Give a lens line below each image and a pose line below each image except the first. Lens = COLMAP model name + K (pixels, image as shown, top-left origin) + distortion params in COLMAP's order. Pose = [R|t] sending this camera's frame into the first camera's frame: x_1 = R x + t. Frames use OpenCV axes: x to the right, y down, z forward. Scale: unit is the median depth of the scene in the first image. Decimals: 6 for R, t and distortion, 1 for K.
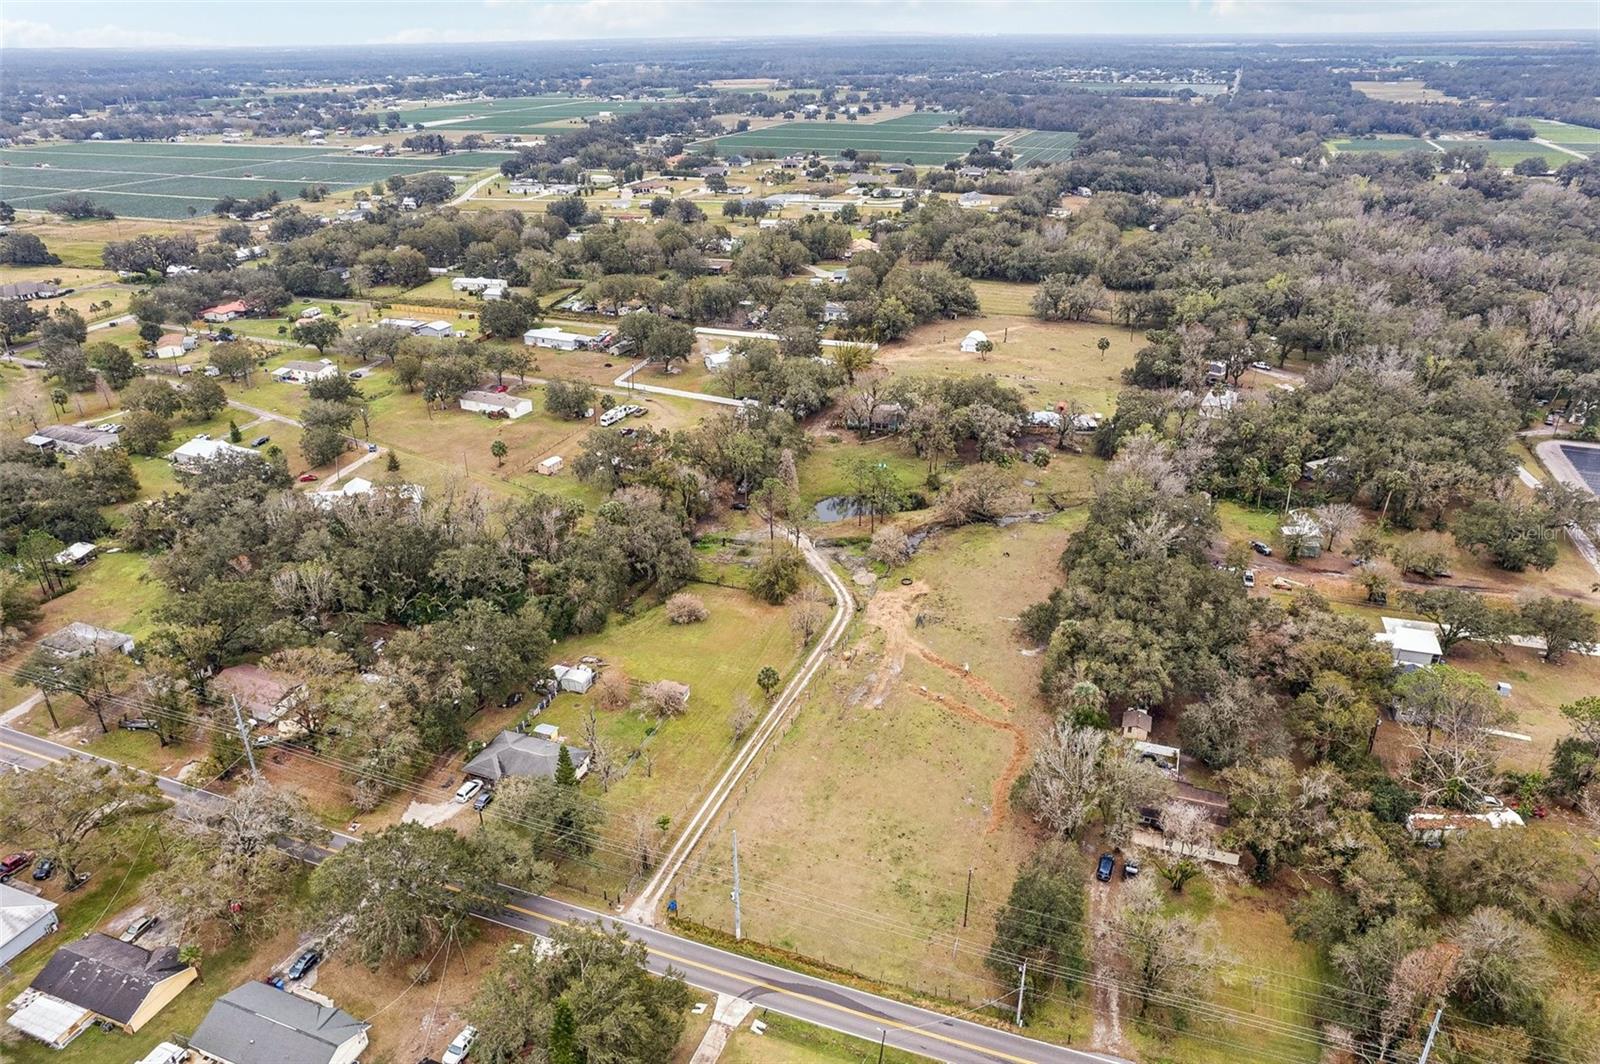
lens RADIAL K [[1065.5, 0, 800.0], [0, 1065.5, 532.0], [0, 0, 1]] dist [-0.072124, 0.068053]
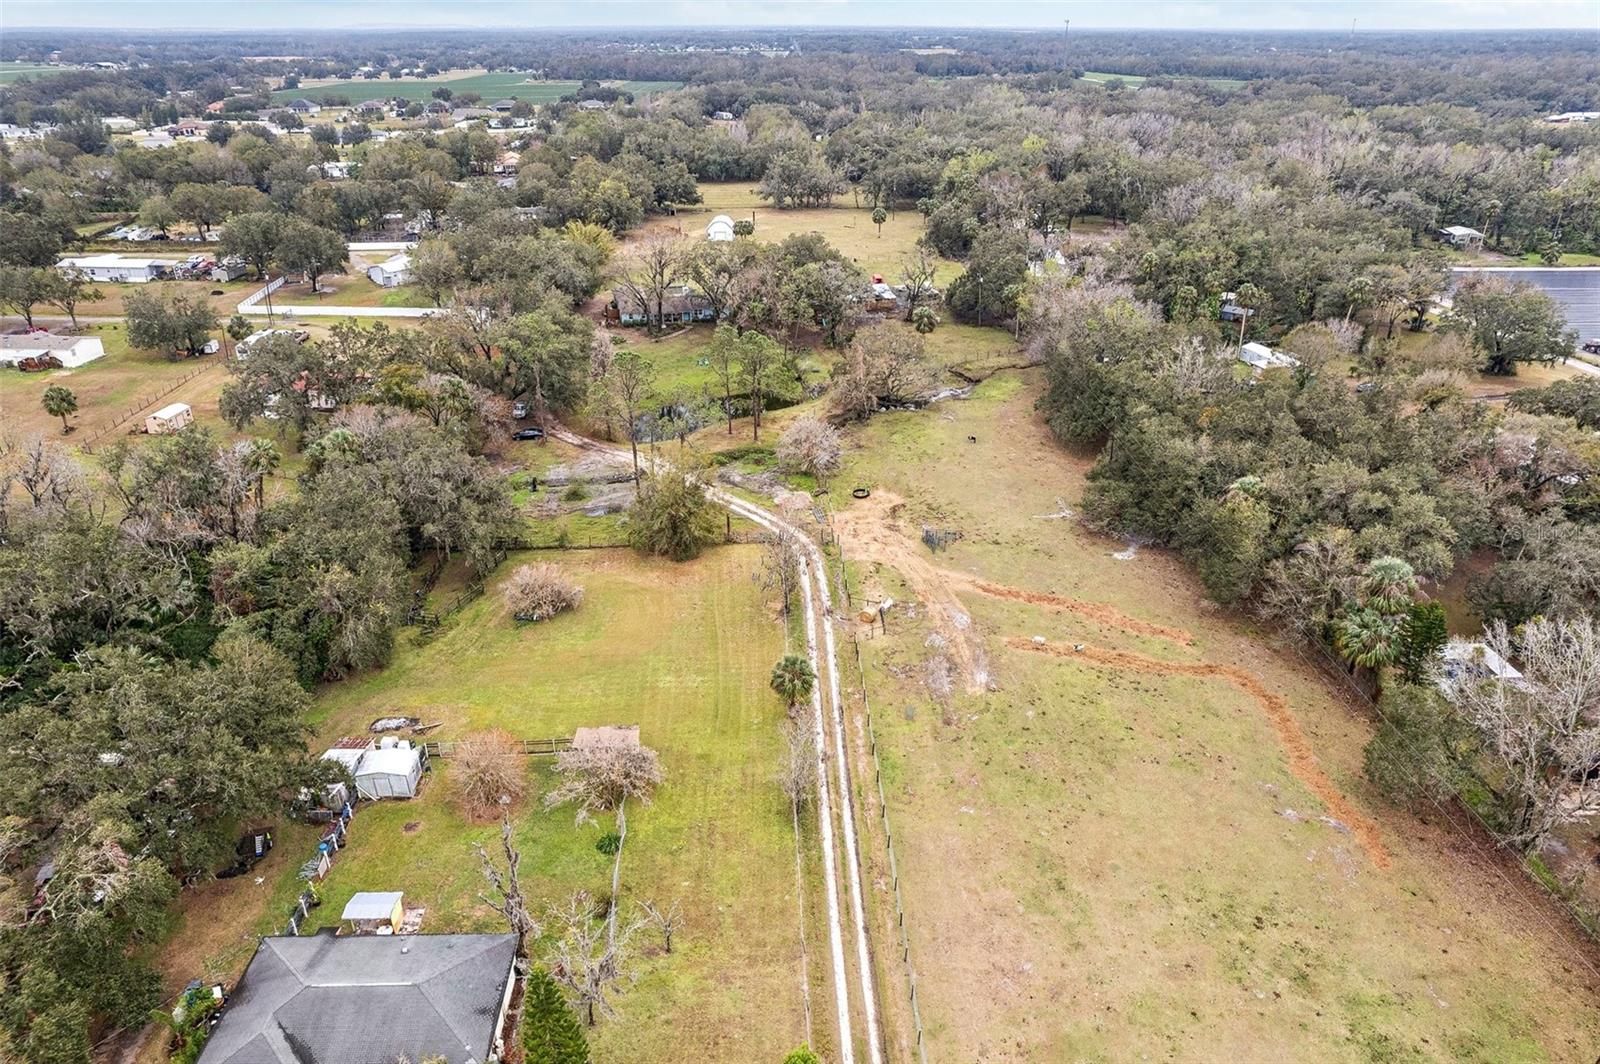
lens RADIAL K [[1065.5, 0, 800.0], [0, 1065.5, 532.0], [0, 0, 1]] dist [-0.072124, 0.068053]
pose [[0.922267, -0.161936, 0.351000, -0.147553], [0.160644, 0.986460, 0.033010, 0.039983], [-0.351593, 0.025942, 0.935794, 0.397831]]
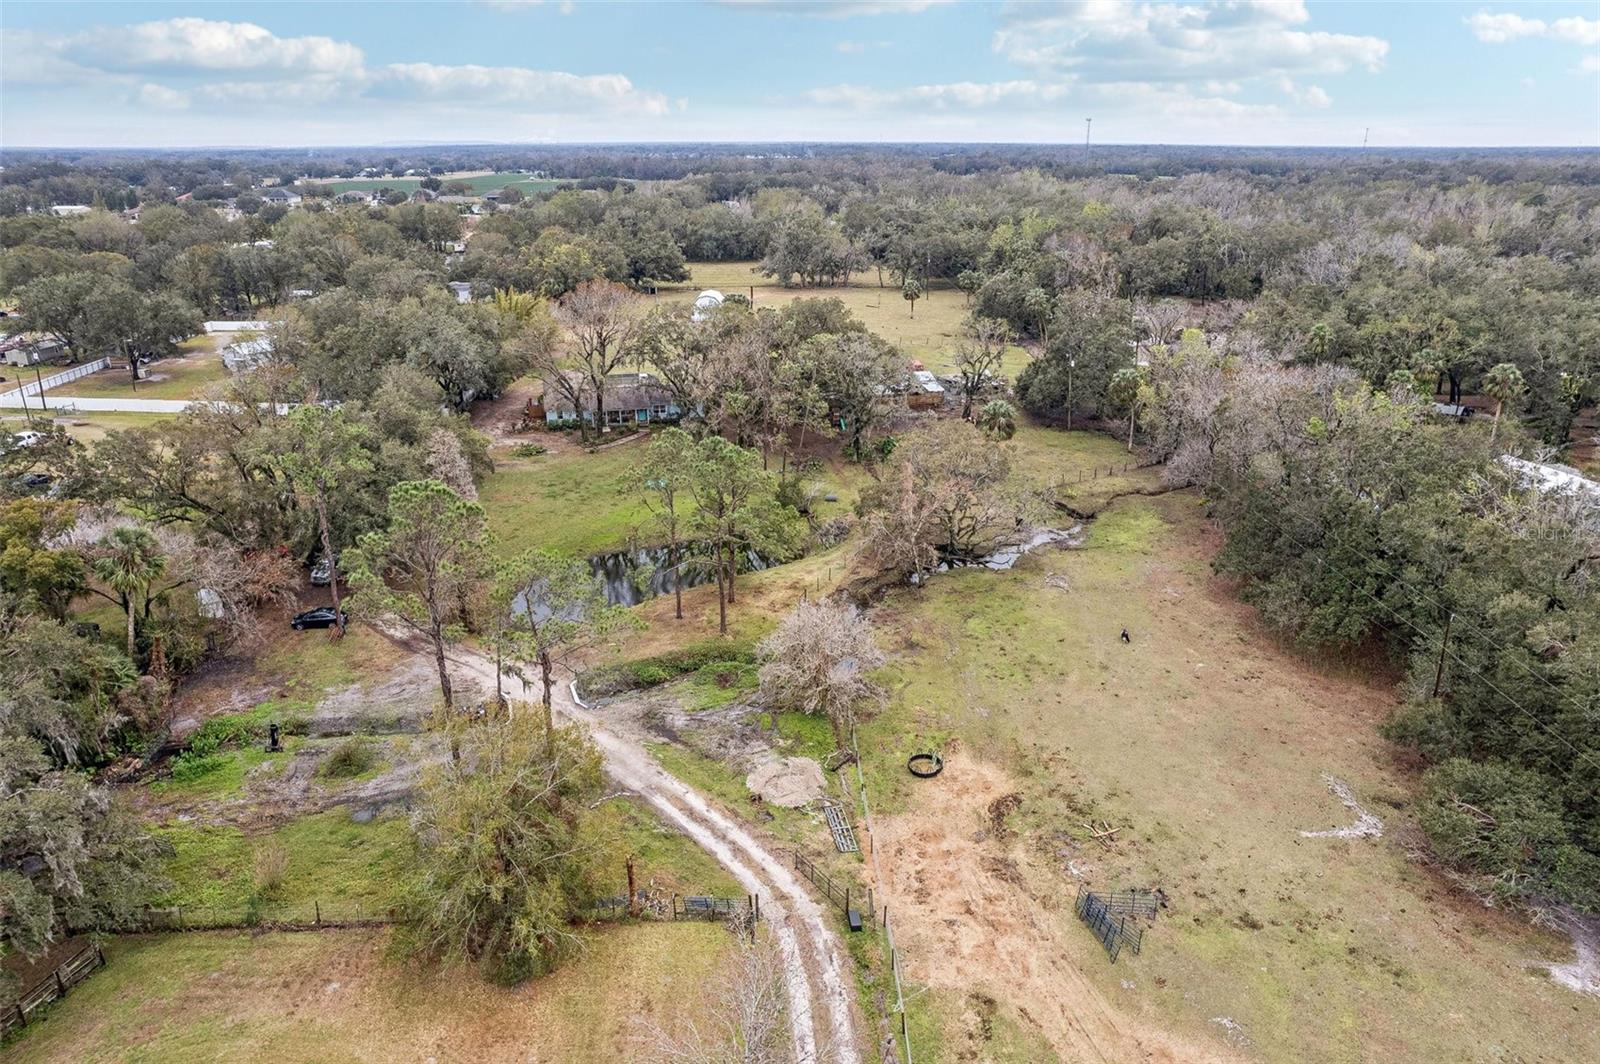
lens RADIAL K [[1065.5, 0, 800.0], [0, 1065.5, 532.0], [0, 0, 1]] dist [-0.072124, 0.068053]
pose [[0.927124, -0.124005, 0.353643, -0.031486], [0.156543, 0.985542, -0.064817, -0.005290], [-0.340493, 0.115454, 0.933132, 0.672195]]
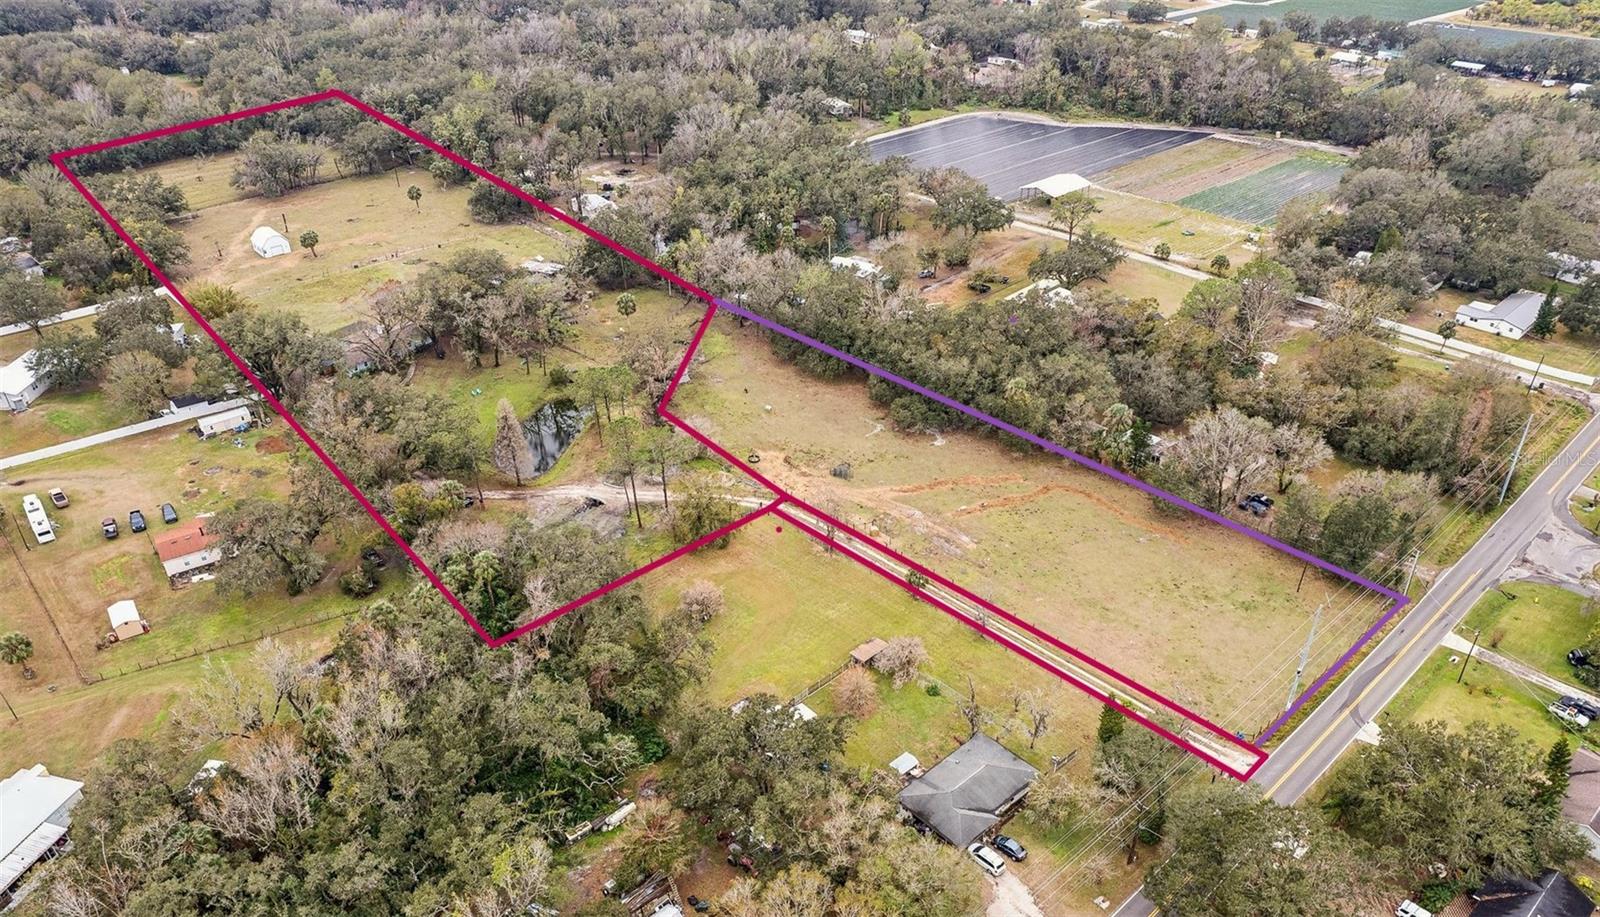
lens RADIAL K [[1174.7, 0, 800.0], [0, 1174.7, 458.5], [0, 0, 1]] dist [-0.027368, -0.000467]
pose [[0.456744, -0.447095, 0.769085, -0.592820], [0.396021, 0.876330, 0.274251, -0.193099], [-0.796588, 0.179311, 0.577317, 0.380761]]
